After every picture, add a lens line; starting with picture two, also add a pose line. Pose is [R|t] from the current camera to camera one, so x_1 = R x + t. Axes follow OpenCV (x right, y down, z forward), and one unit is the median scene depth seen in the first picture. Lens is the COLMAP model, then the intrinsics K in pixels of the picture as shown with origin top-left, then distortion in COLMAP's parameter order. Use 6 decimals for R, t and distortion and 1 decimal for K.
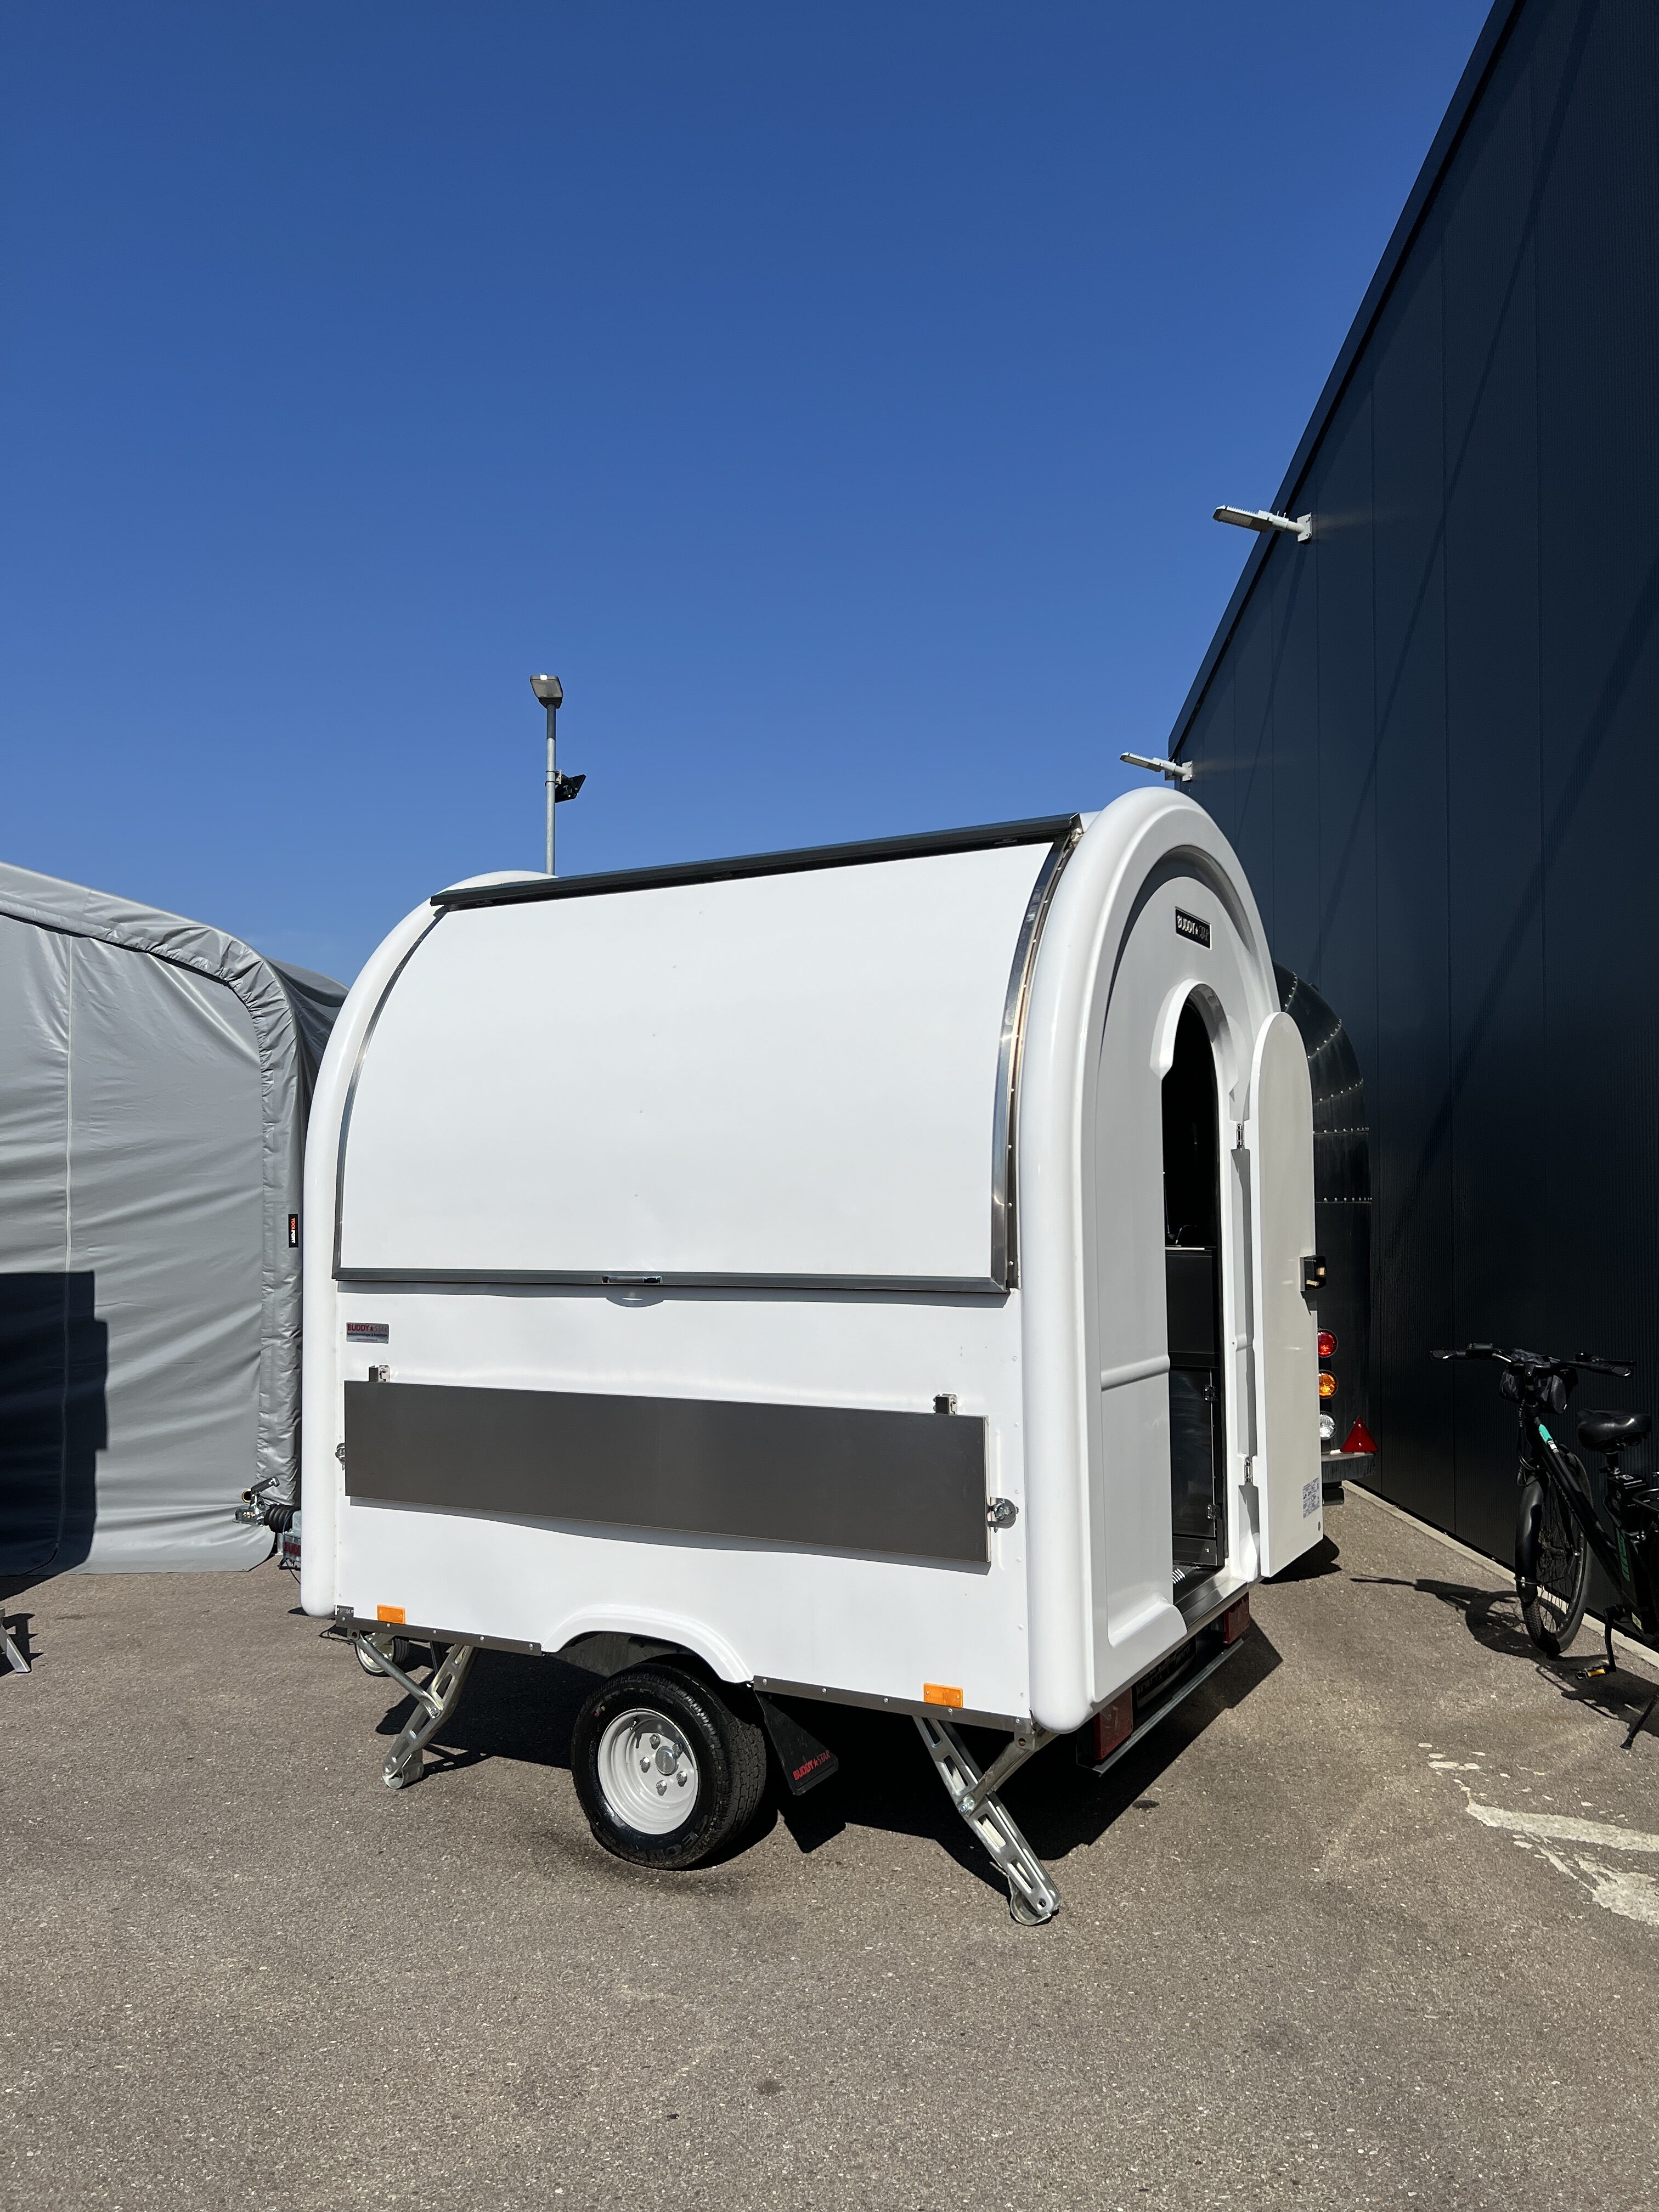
lens RADIAL K [[1664.0, 0, 825.3], [0, 1664.0, 1098.9], [0, 0, 1]] dist [0.009896, -0.000890]
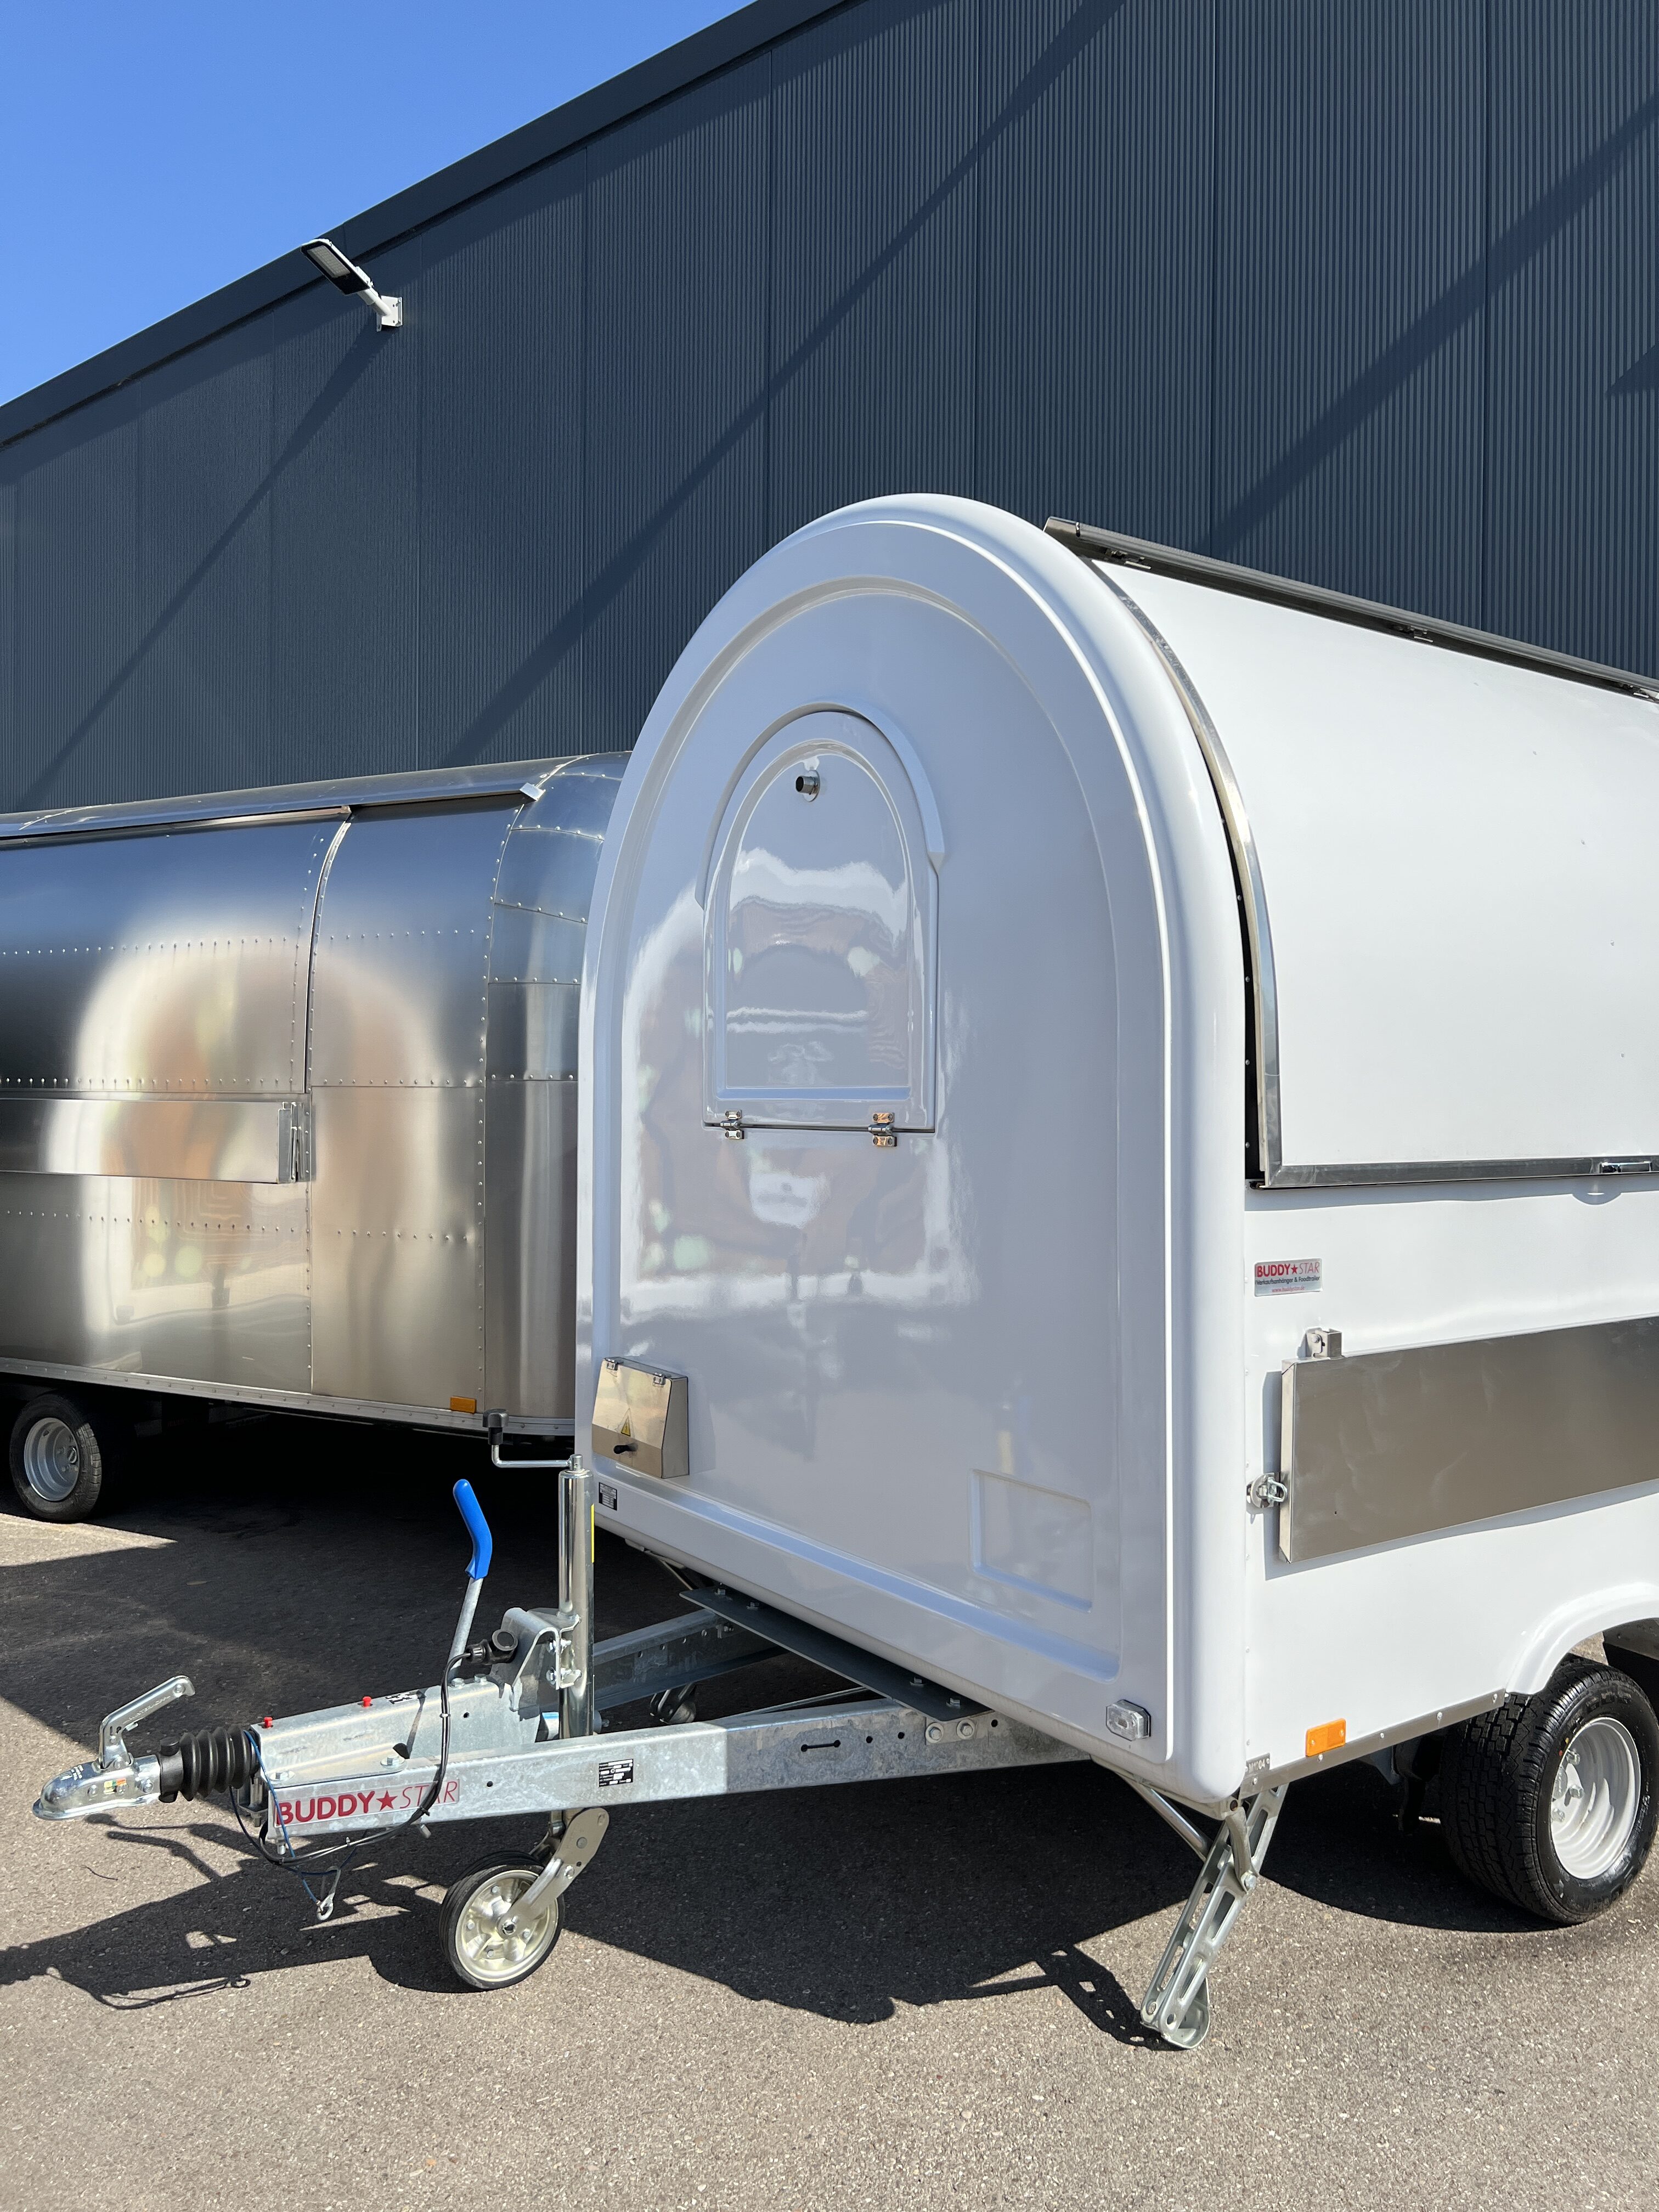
lens RADIAL K [[1664.0, 0, 827.0], [0, 1664.0, 1112.4], [0, 0, 1]] dist [0.009896, -0.000890]
pose [[0.448589, 0.007160, 0.893709, -0.864722], [-0.062546, 0.997768, 0.023401, 0.080047], [-0.891547, -0.066395, 0.448035, 0.890299]]
